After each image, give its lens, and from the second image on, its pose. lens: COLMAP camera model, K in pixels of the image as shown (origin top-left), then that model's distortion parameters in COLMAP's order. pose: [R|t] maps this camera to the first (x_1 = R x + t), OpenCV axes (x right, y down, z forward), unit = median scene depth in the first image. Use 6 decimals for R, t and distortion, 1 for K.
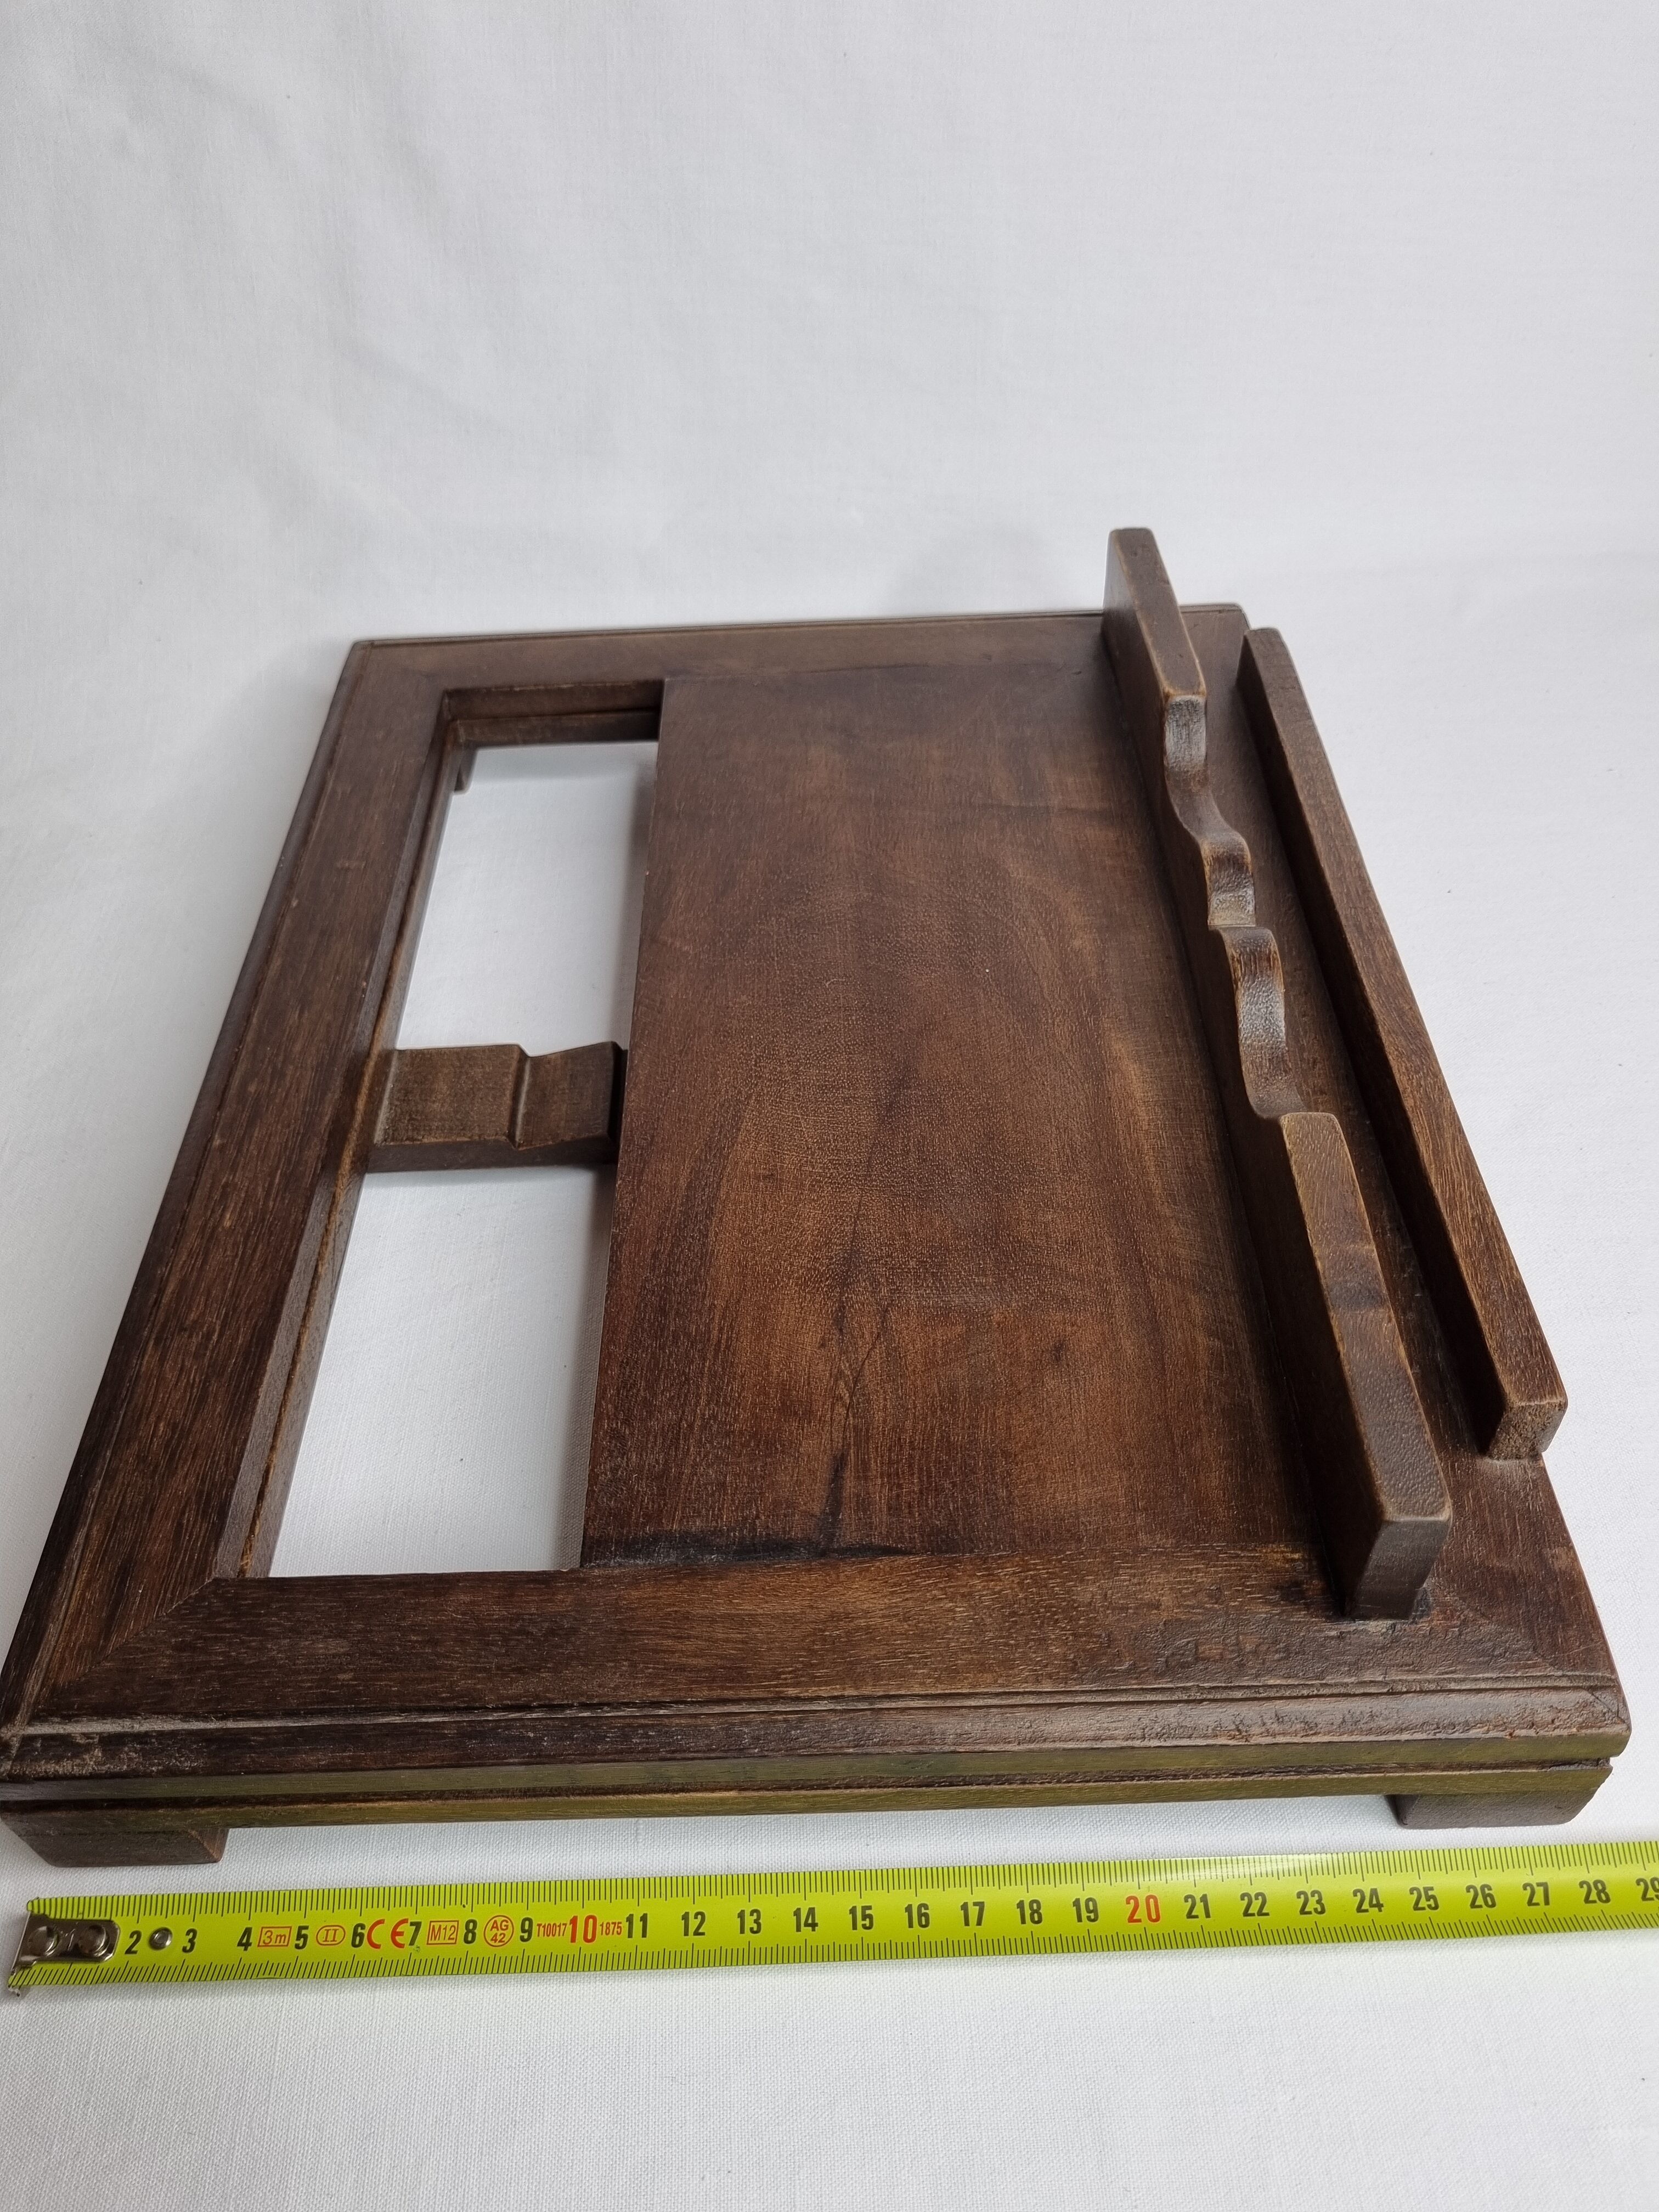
lens RADIAL K [[1698.9, 0, 861.5], [0, 1698.9, 1106.8], [0, 0, 1]] dist [-0.008710, -0.013715]
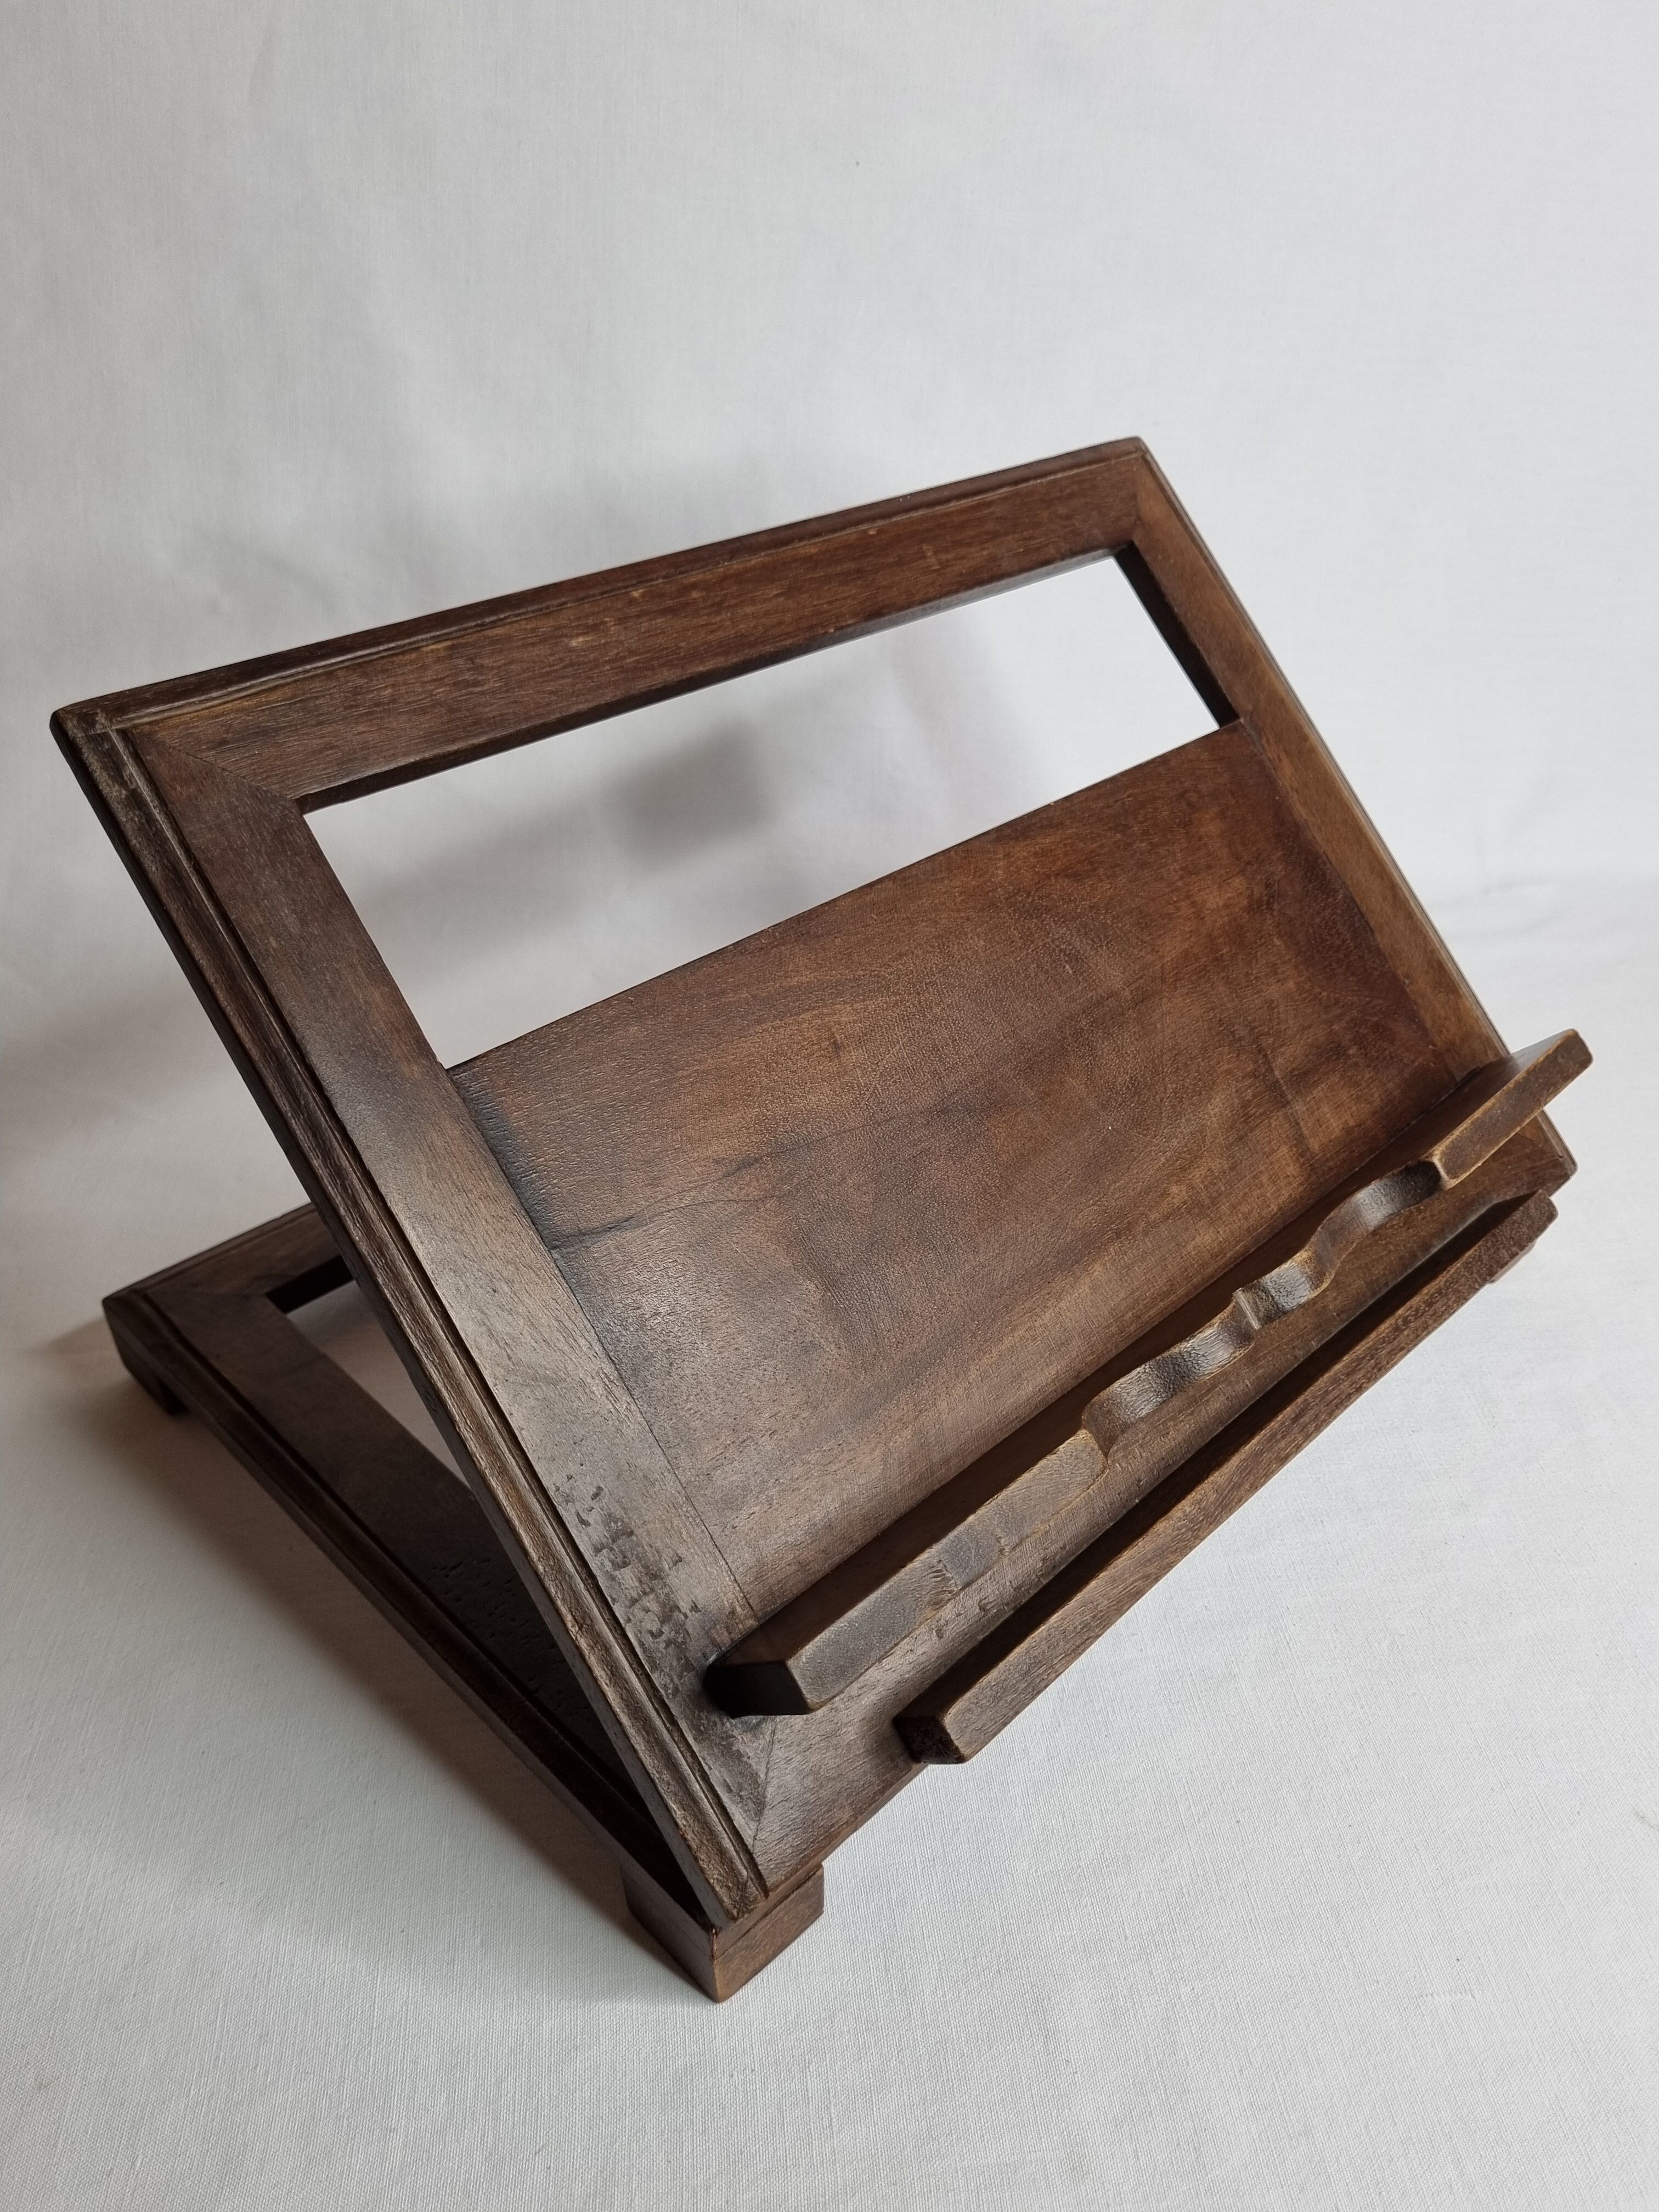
lens RADIAL K [[1698.9, 0, 861.5], [0, 1698.9, 1106.8], [0, 0, 1]] dist [-0.008710, -0.013715]
pose [[0.467858, 0.883453, -0.024895, 0.016365], [-0.874225, 0.466740, 0.133736, -0.102850], [0.129769, -0.040805, 0.990704, -0.104725]]
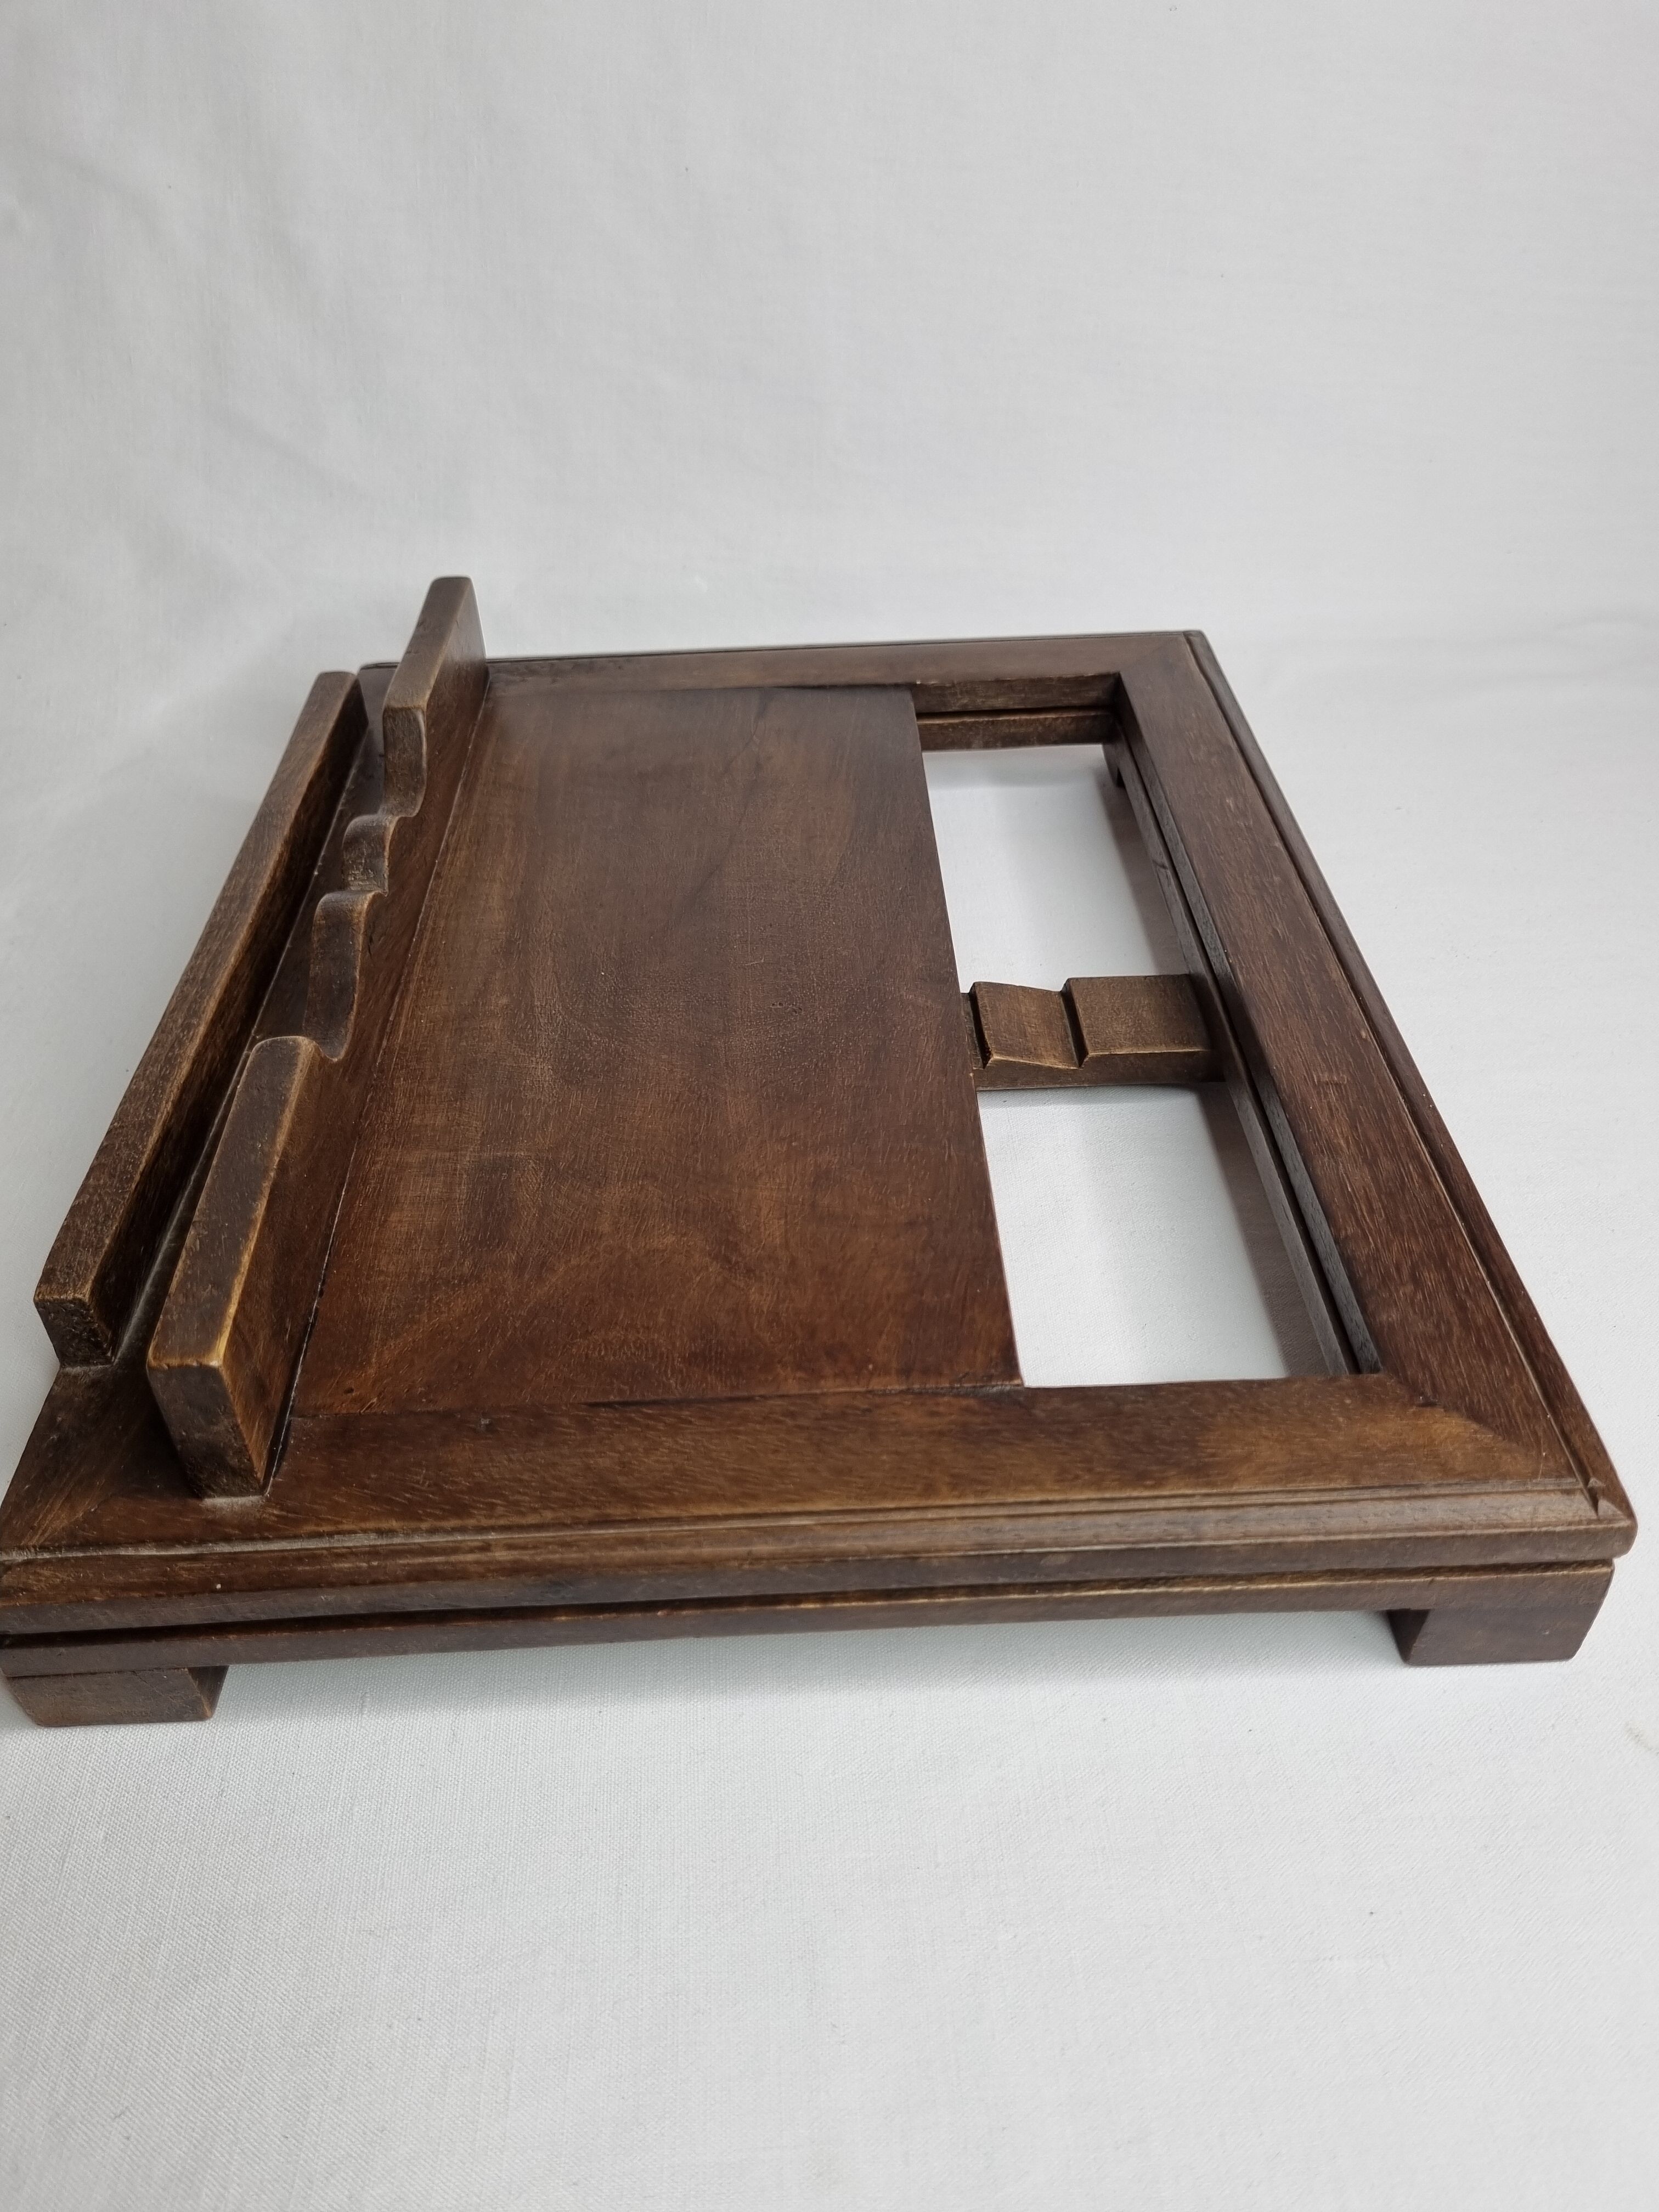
lens RADIAL K [[1698.9, 0, 861.5], [0, 1698.9, 1106.8], [0, 0, 1]] dist [-0.008710, -0.013715]
pose [[-0.998700, 0.049163, 0.013435, -0.097138], [0.017299, 0.079032, 0.996722, -1.181466], [0.047940, 0.995659, -0.079780, 1.289500]]
